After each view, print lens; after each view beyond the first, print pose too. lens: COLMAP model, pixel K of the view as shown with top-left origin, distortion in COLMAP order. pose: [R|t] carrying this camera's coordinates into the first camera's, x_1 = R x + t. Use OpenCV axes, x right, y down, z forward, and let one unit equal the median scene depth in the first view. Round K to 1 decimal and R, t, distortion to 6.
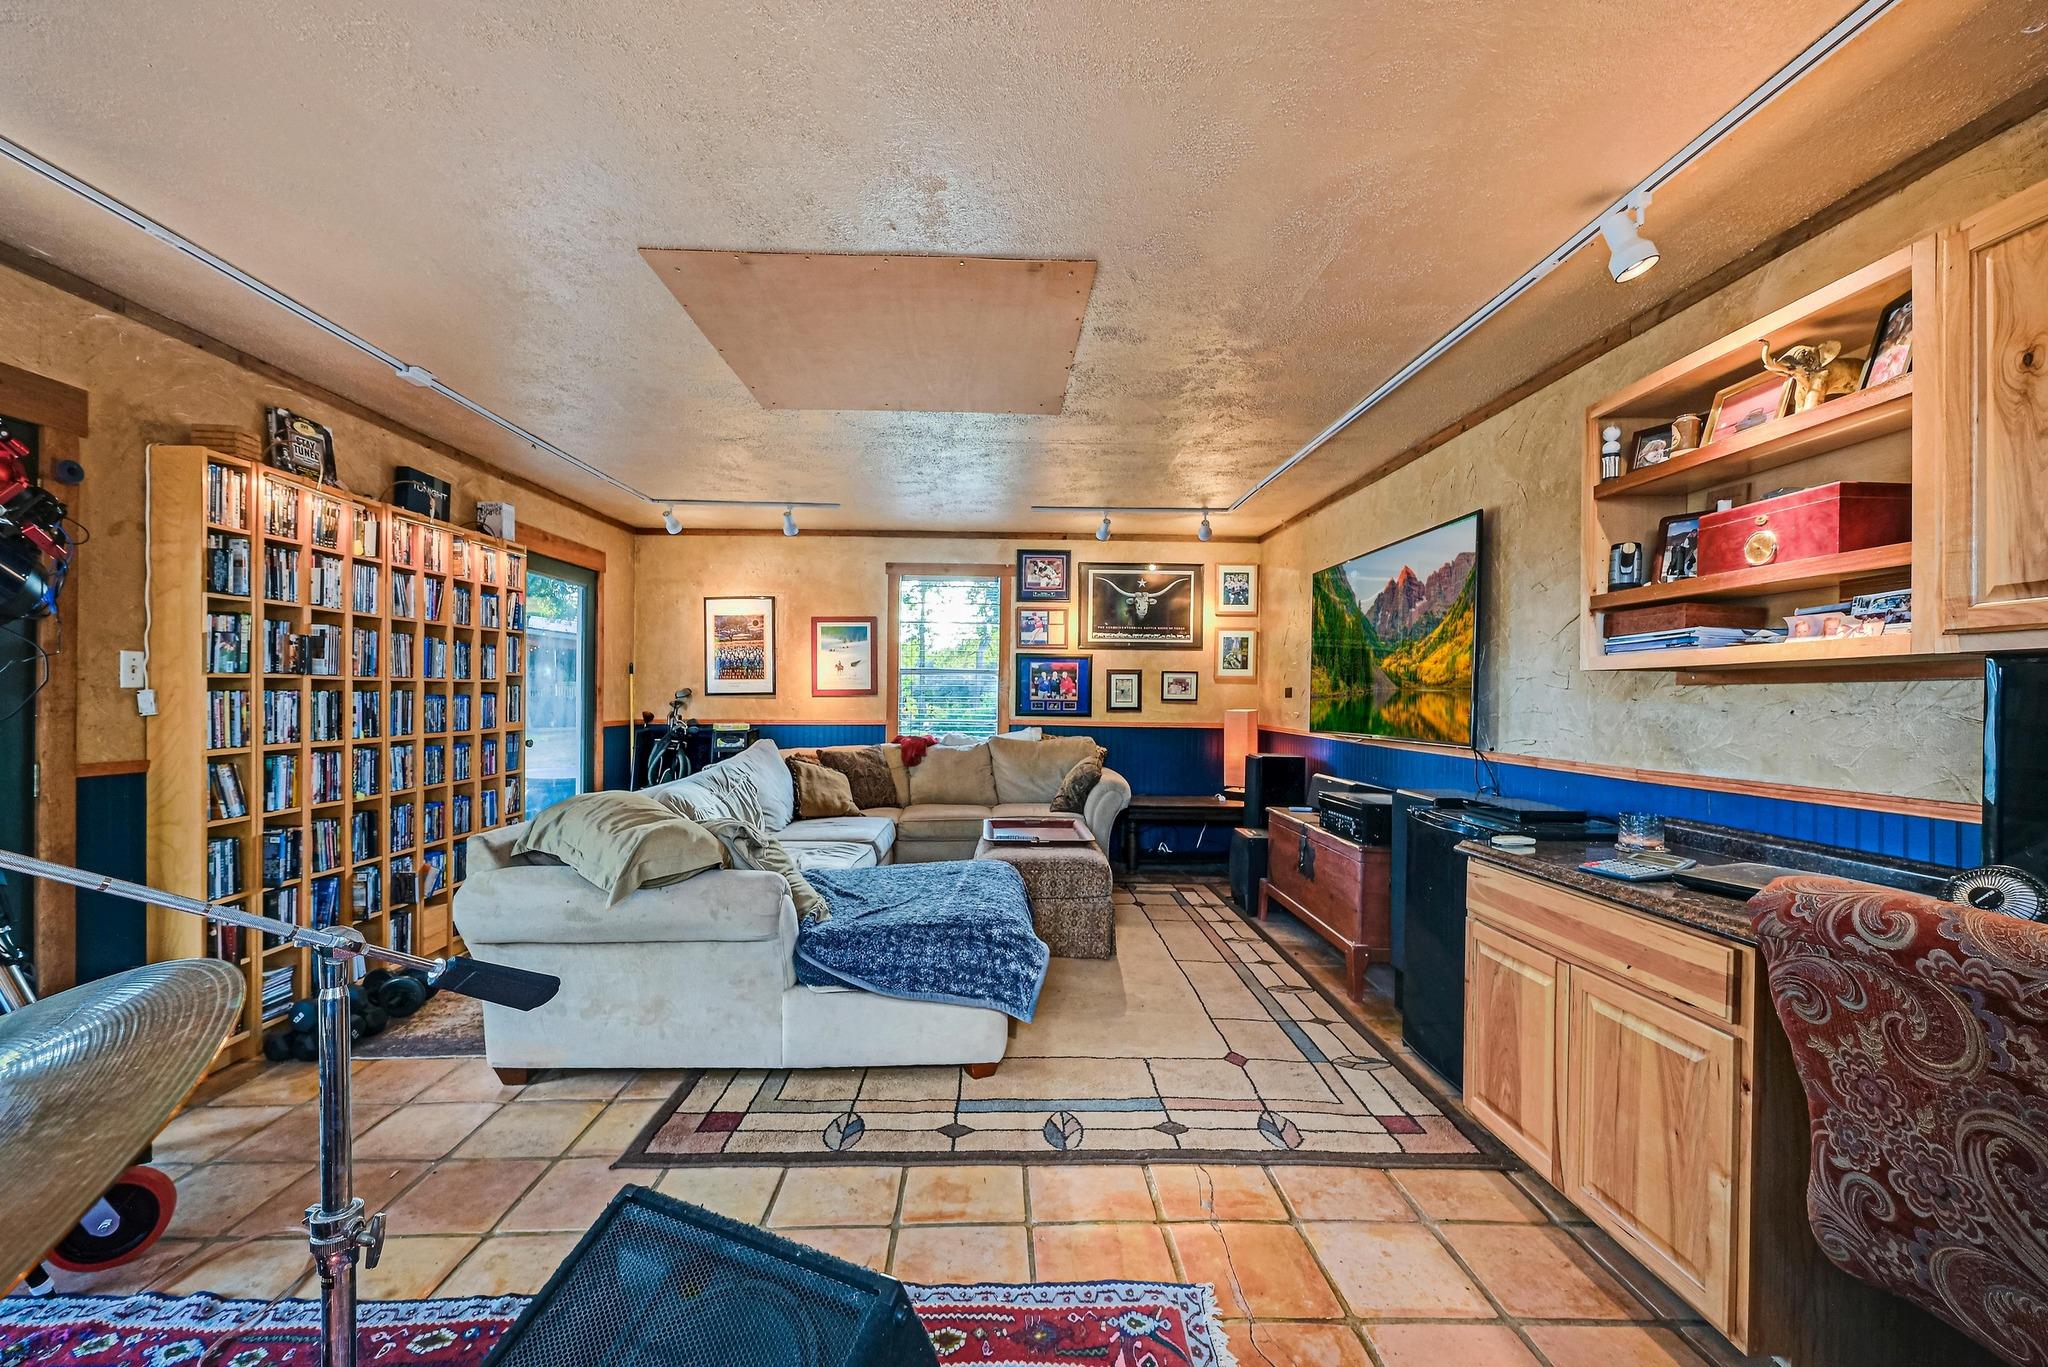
lens RADIAL K [[820.9, 0, 1032.7], [0, 820.9, 692.5], [0, 0, 1]] dist [0.000733, -0.000139]
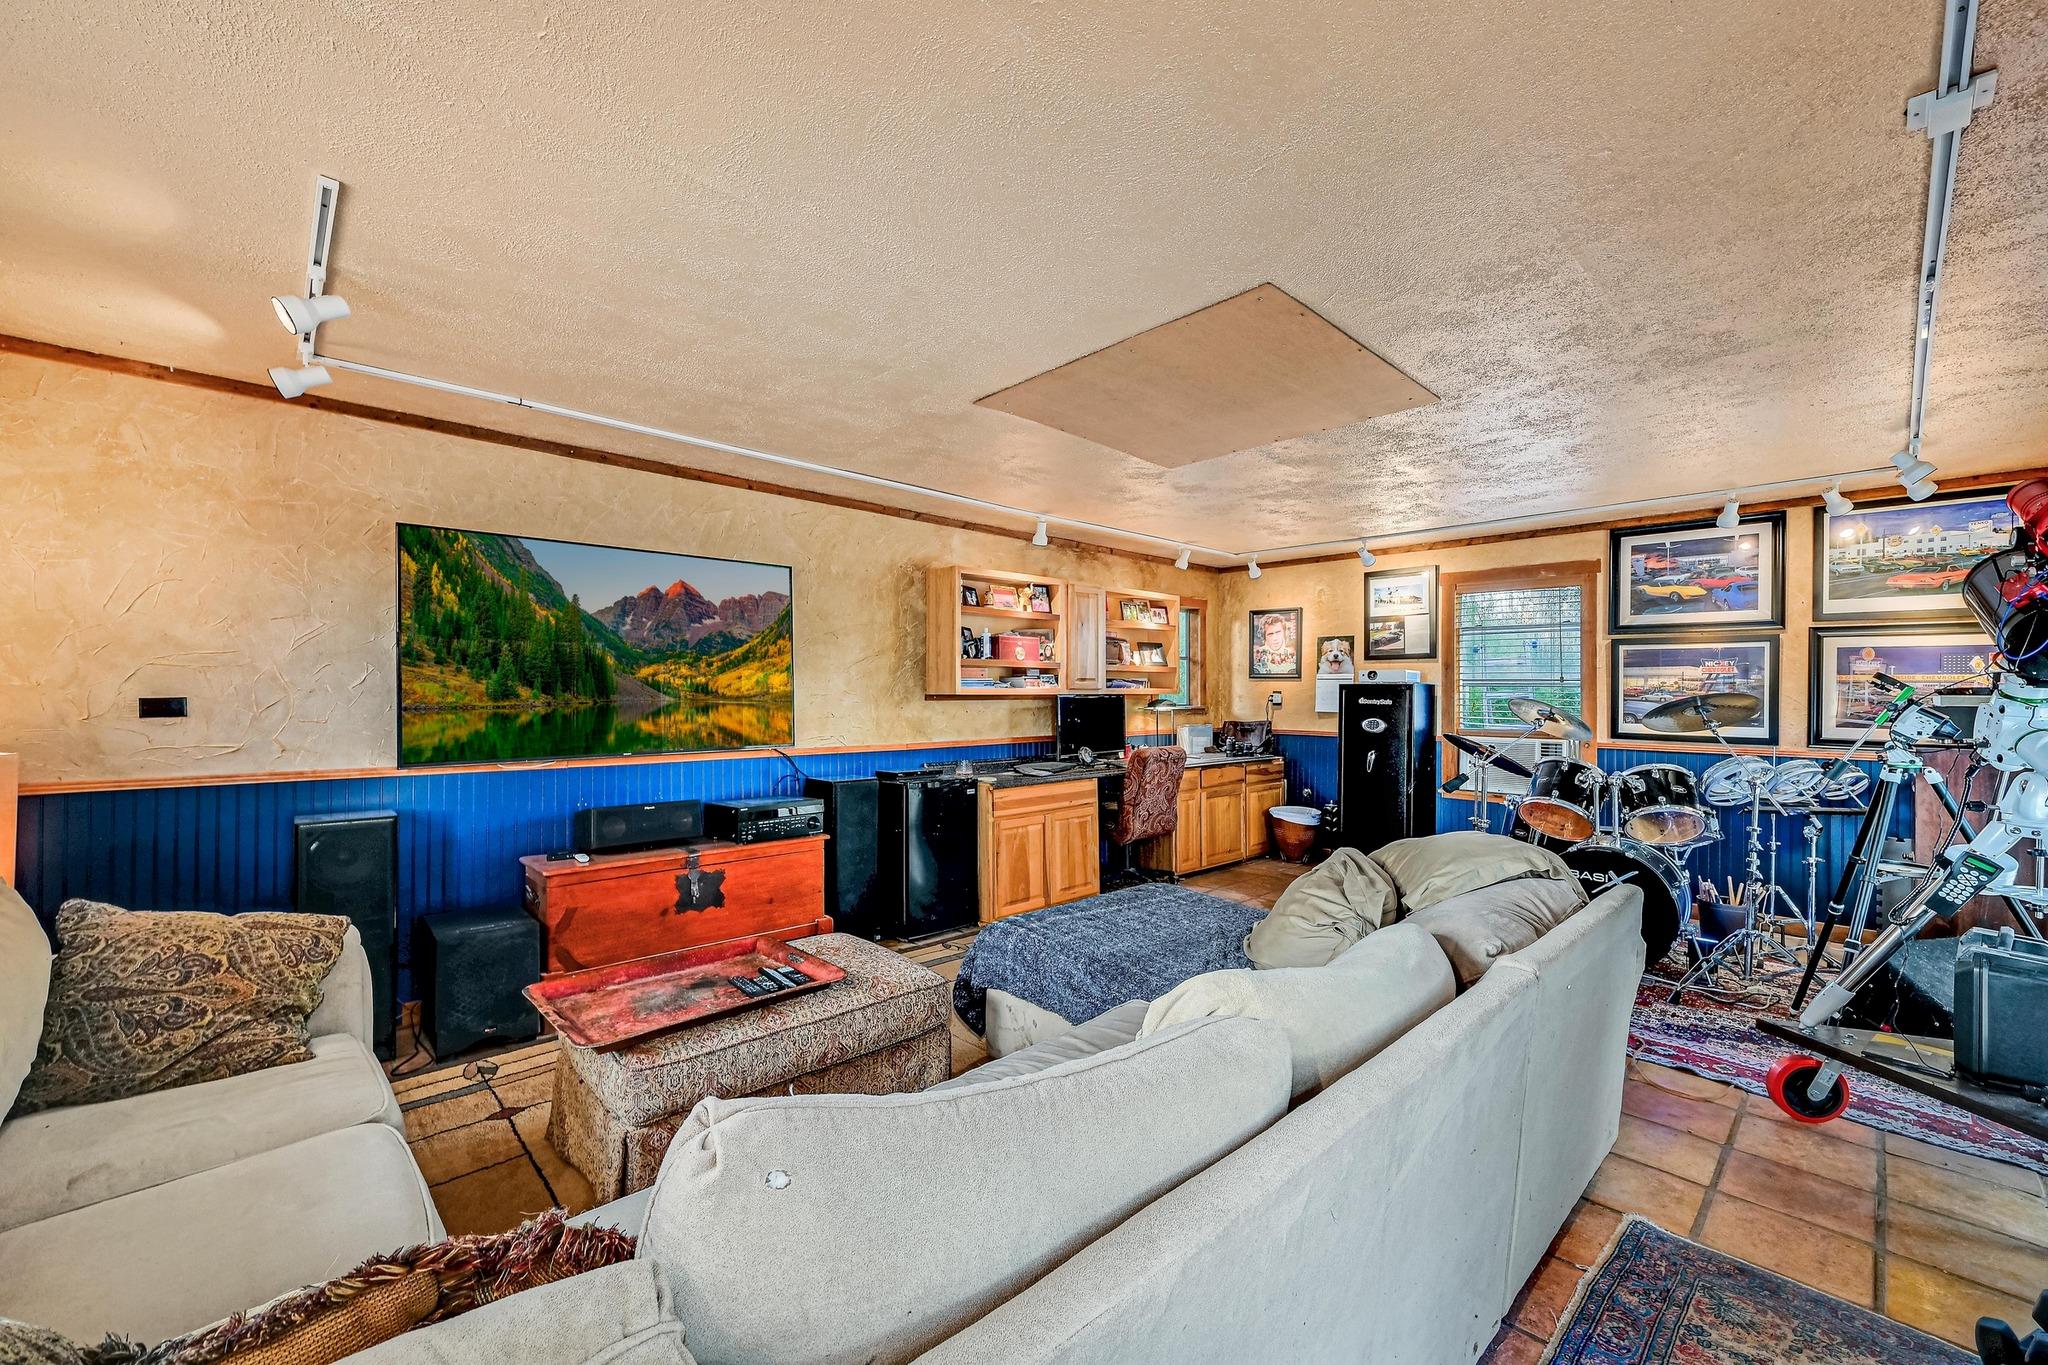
lens RADIAL K [[820.9, 0, 1032.7], [0, 820.9, 691.5], [0, 0, 1]] dist [0.000733, -0.000139]
pose [[-0.663271, 0.000079, 0.748380, -0.665957], [-0.008845, 0.999929, -0.007945, -0.012049], [-0.748327, -0.011890, -0.663223, 1.512162]]
